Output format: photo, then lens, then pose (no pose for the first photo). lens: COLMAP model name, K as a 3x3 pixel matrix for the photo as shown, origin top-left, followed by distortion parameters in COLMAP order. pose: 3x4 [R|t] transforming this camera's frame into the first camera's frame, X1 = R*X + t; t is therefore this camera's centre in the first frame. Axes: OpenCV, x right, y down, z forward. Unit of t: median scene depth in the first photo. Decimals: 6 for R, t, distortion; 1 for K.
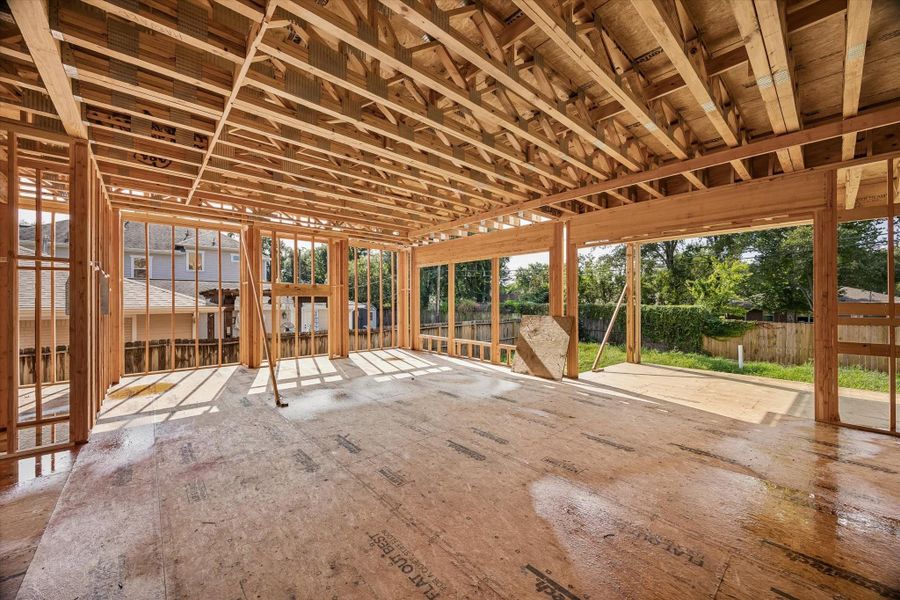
lens RADIAL K [[359.1, 0, 450.0], [0, 359.1, 300.0], [0, 0, 1]] dist [-0.000321, -0.000084]
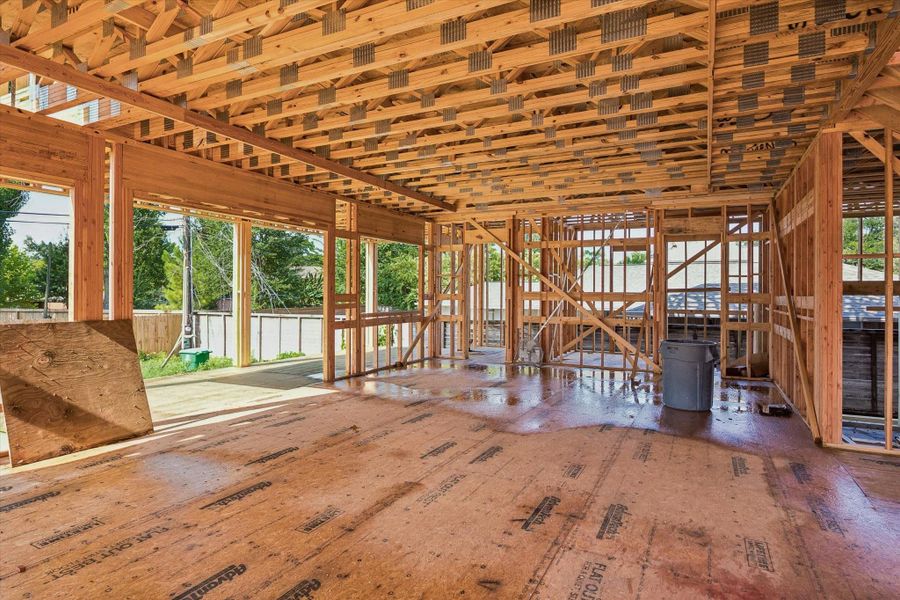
lens RADIAL K [[497.4, 0, 450.0], [0, 497.4, 300.0], [0, 0, 1]] dist [-0.000714, -0.000183]
pose [[-0.385155, -0.007601, 0.922821, -1.086602], [-0.010653, 0.999936, 0.003790, 0.007078], [-0.922790, -0.008371, -0.385212, 1.539067]]
